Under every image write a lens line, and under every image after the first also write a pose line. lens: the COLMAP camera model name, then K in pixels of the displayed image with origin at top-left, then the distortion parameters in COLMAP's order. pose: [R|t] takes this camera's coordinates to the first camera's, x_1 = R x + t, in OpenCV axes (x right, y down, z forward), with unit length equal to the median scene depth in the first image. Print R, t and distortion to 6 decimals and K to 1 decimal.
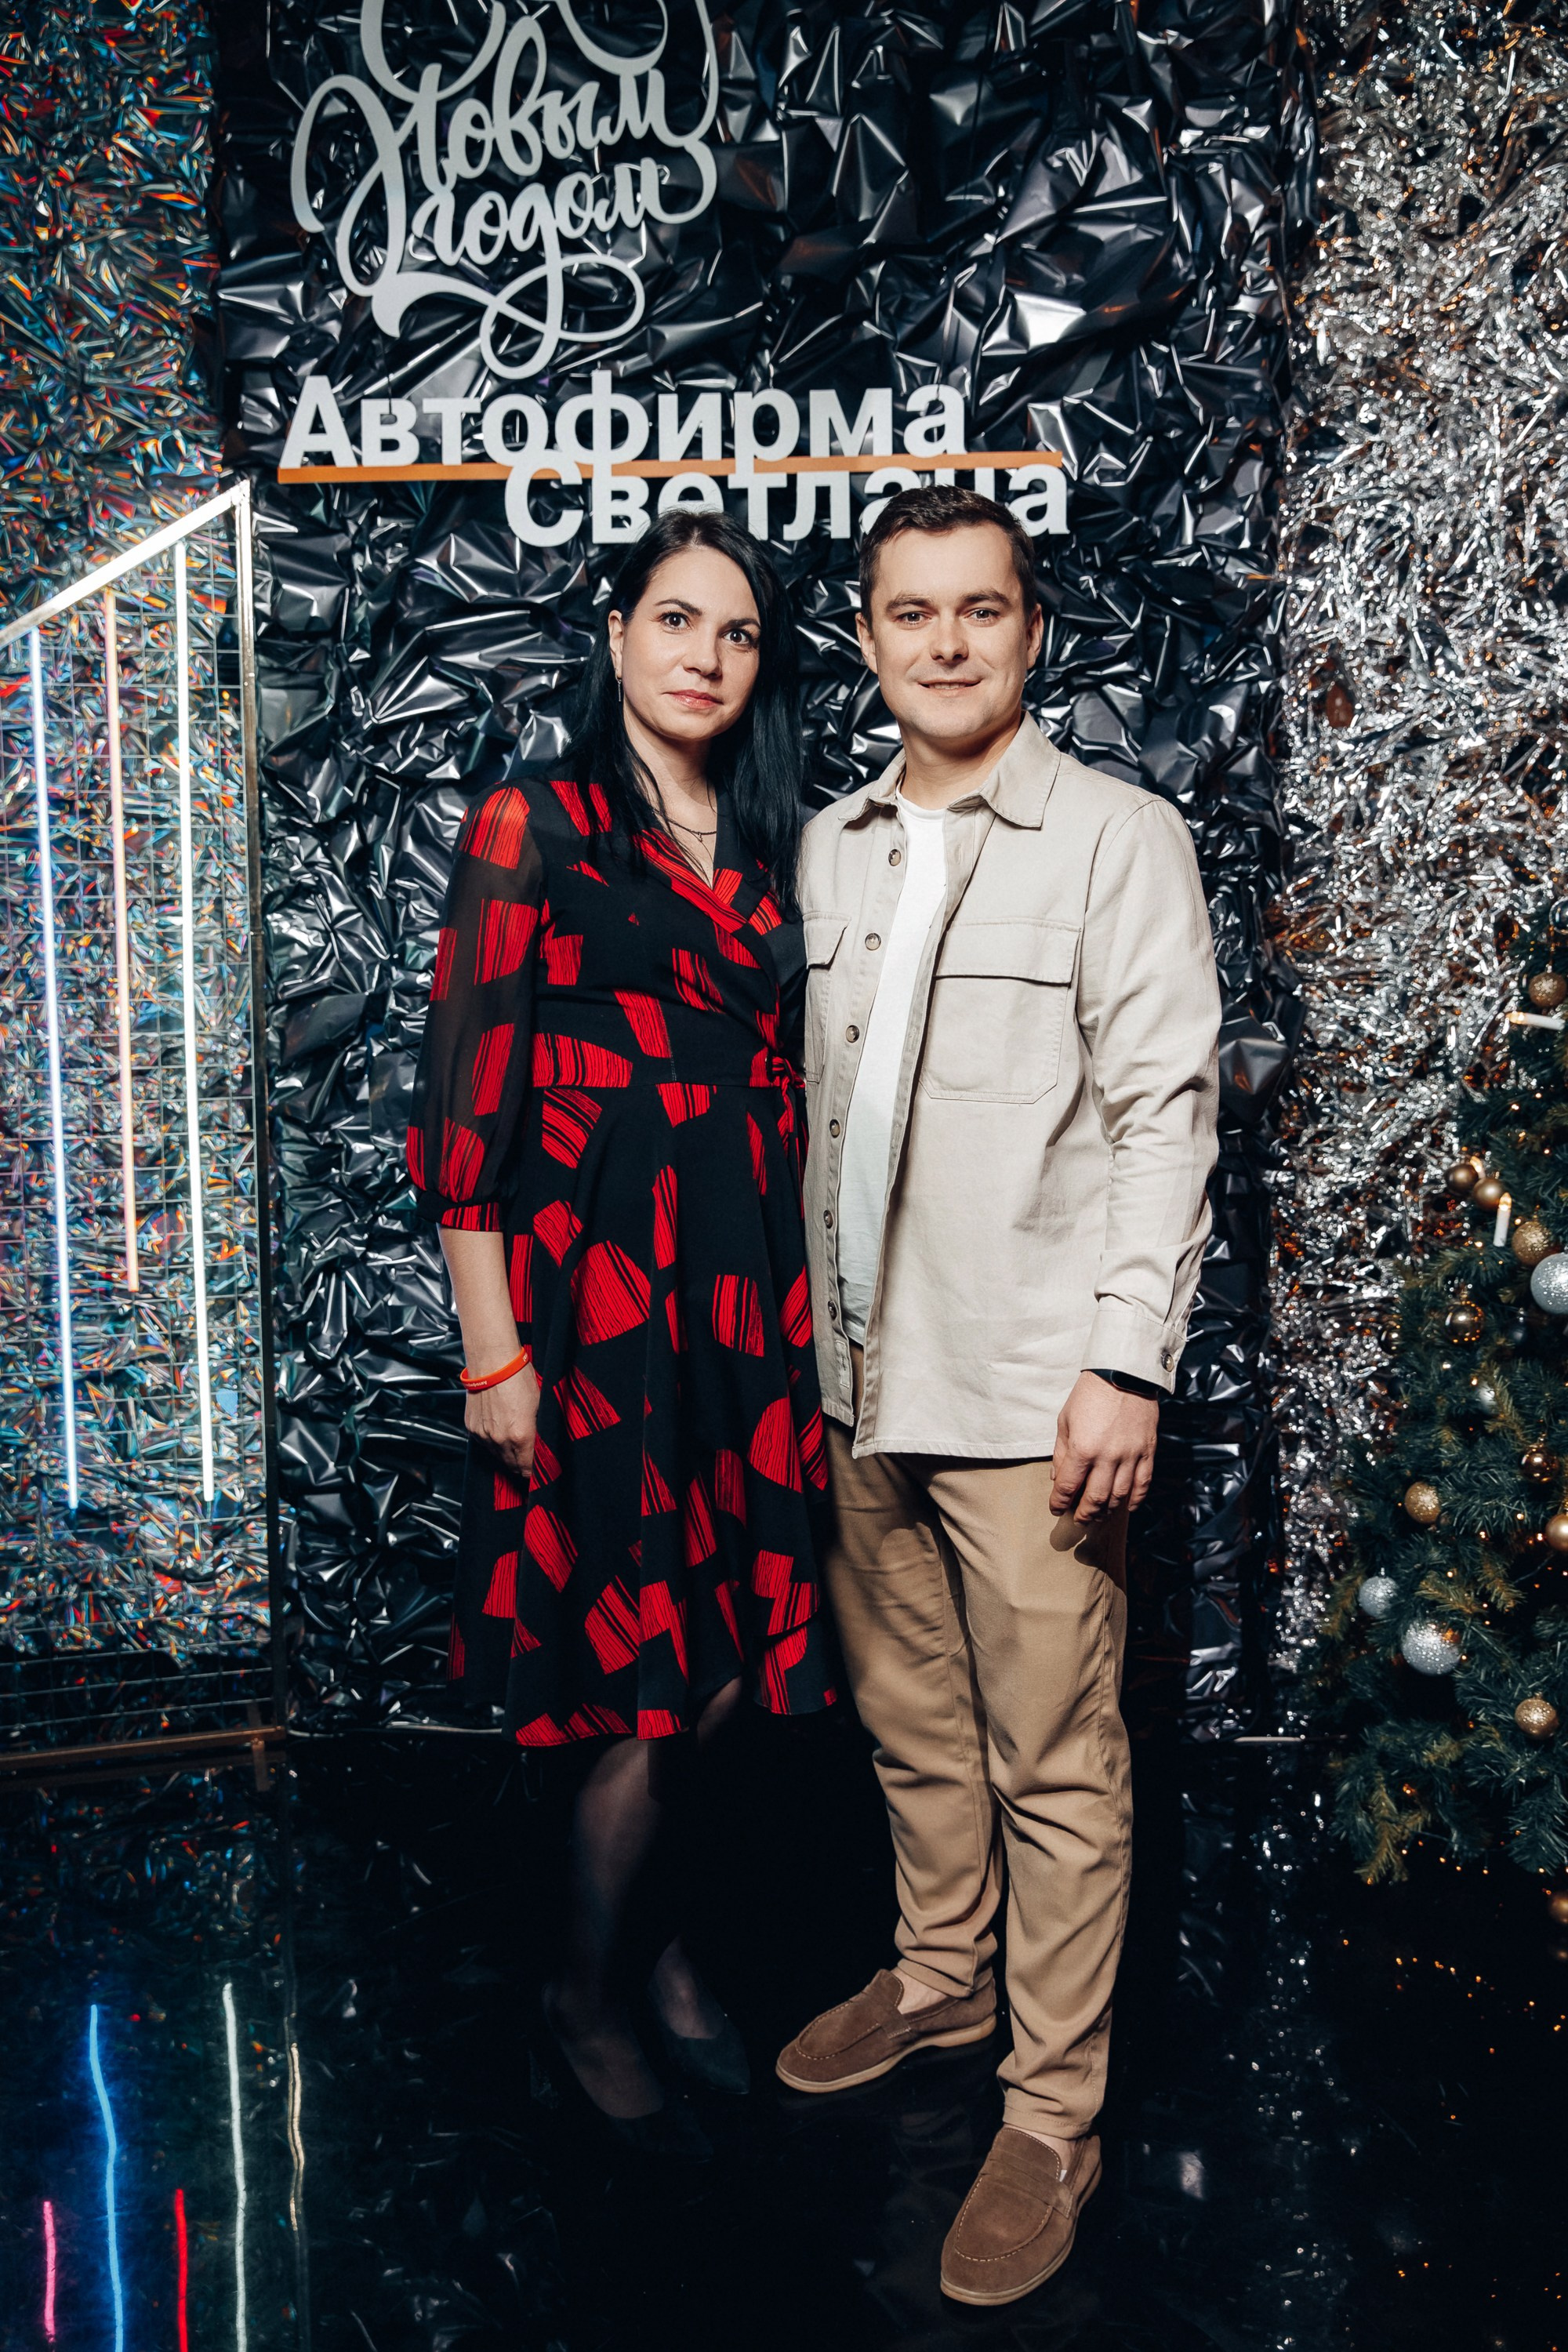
lens RADIAL K [[2145.5, 0, 794.4], [0, 2145.5, 1192.3], [0, 0, 1]] dist [-0.015593, 0.053413]
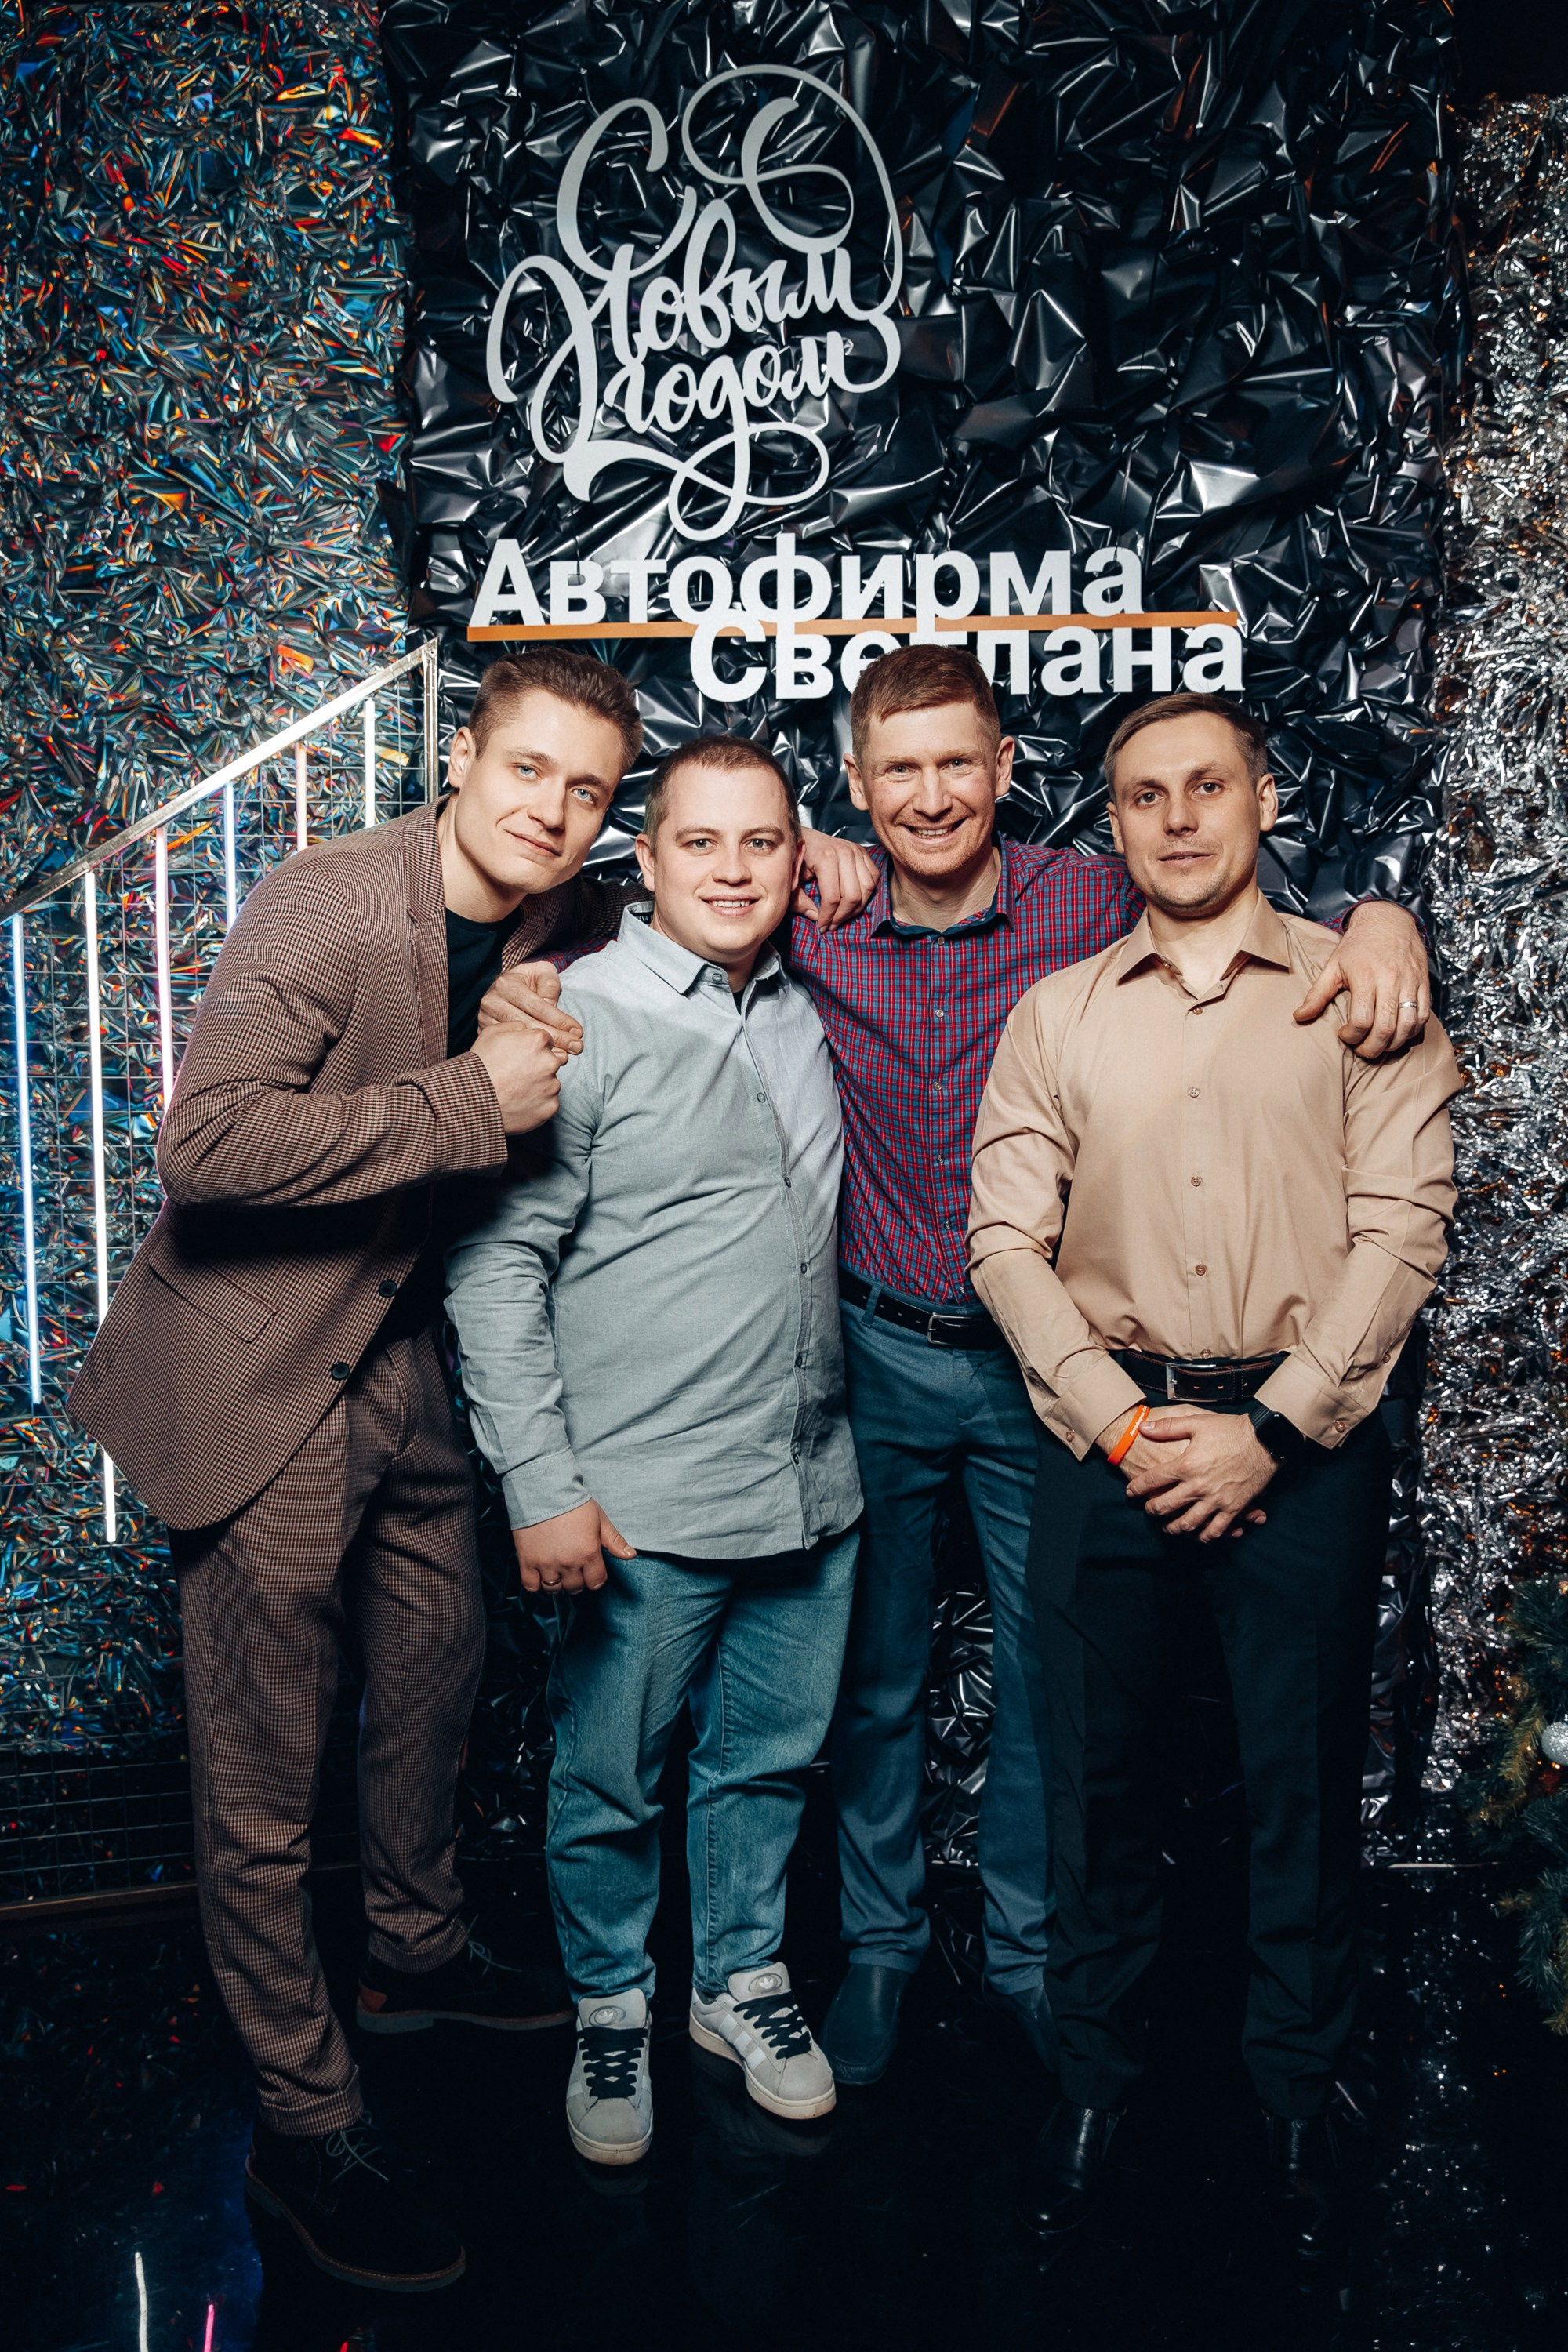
lens RADIAL K [[1937.9, 0, 777.7], [0, 1937.9, 1184.2], [0, 0, 1]] dist [-0.040776, 0.033031]
pose [[0.999948, 0.001212, -0.010092, -0.081645], [-0.001521, 0.999529, -0.030657, -0.042633], [0.010050, 0.030670, 0.999479, 0.084820]]
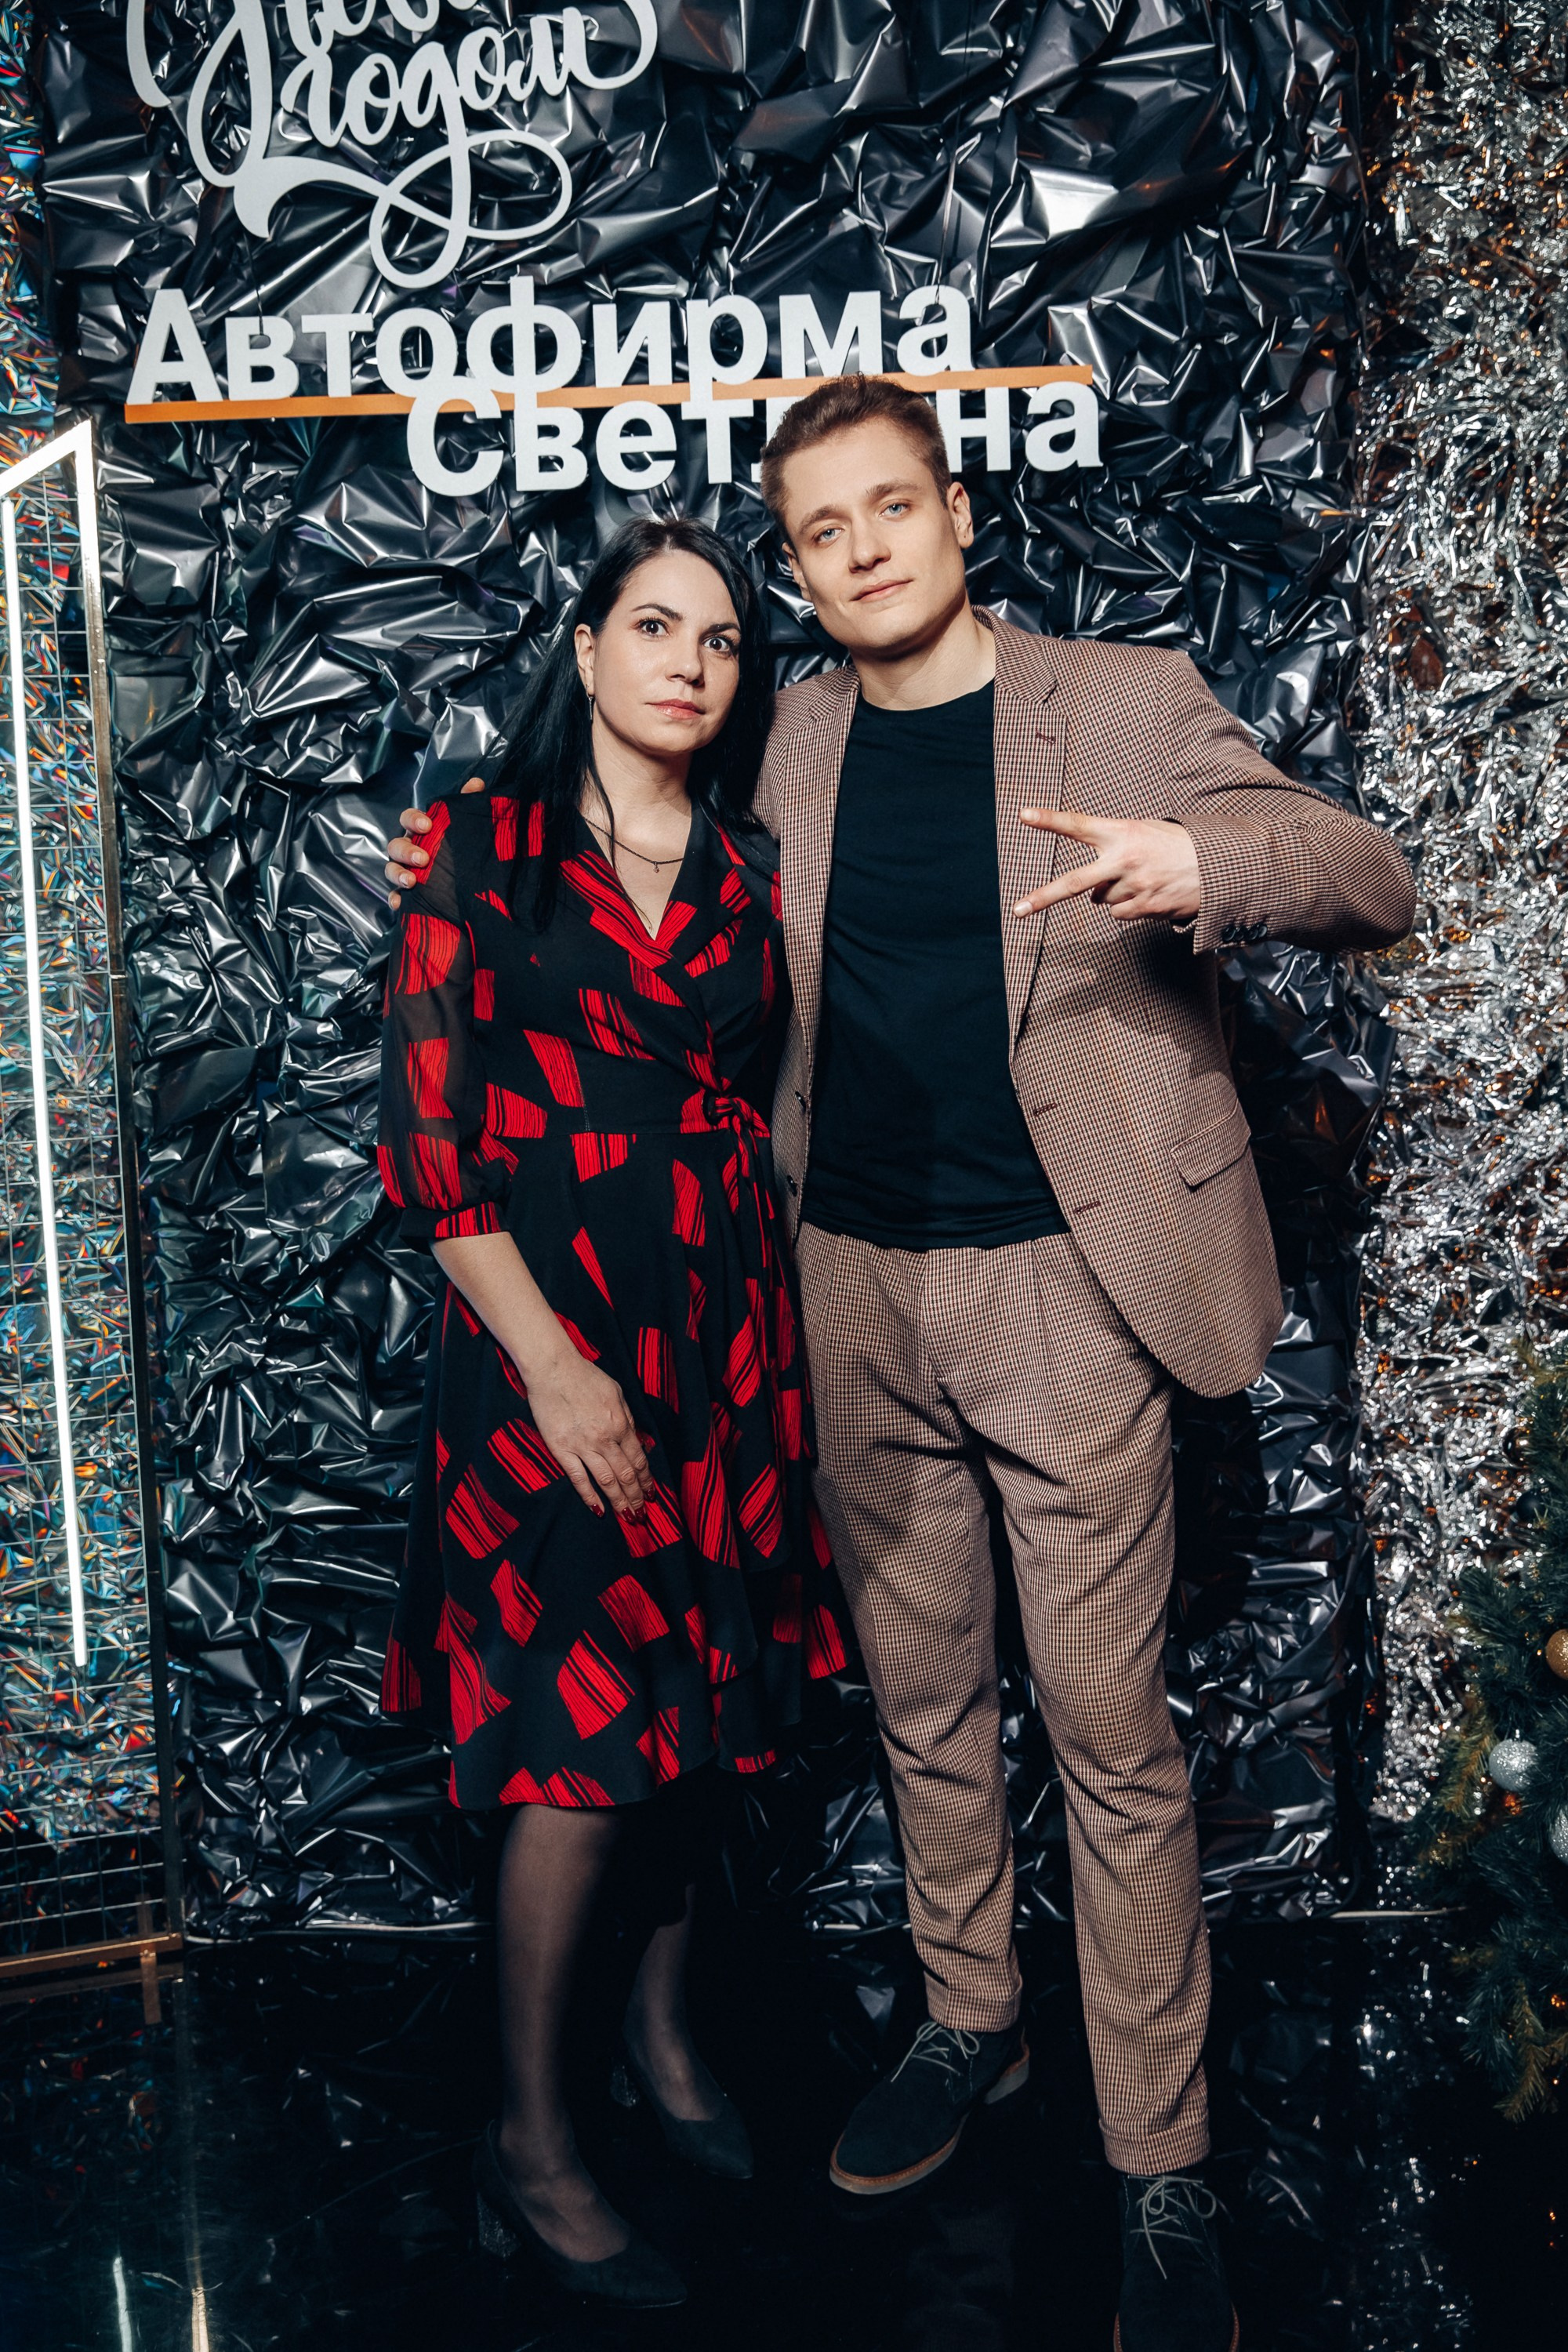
lens RADIAL K [[2304.7, 0, 793.4], [0, 2304.7, 1180.8], [0, 0, 1]] dist [0.031703, 0.000000]
pose [[0.999673, -0.024363, 0.007796, -0.002367], [0.024310, 0.999681, 0.006785, -0.044075], [-0.007959, -0.006593, 0.999947, 0.118804]]
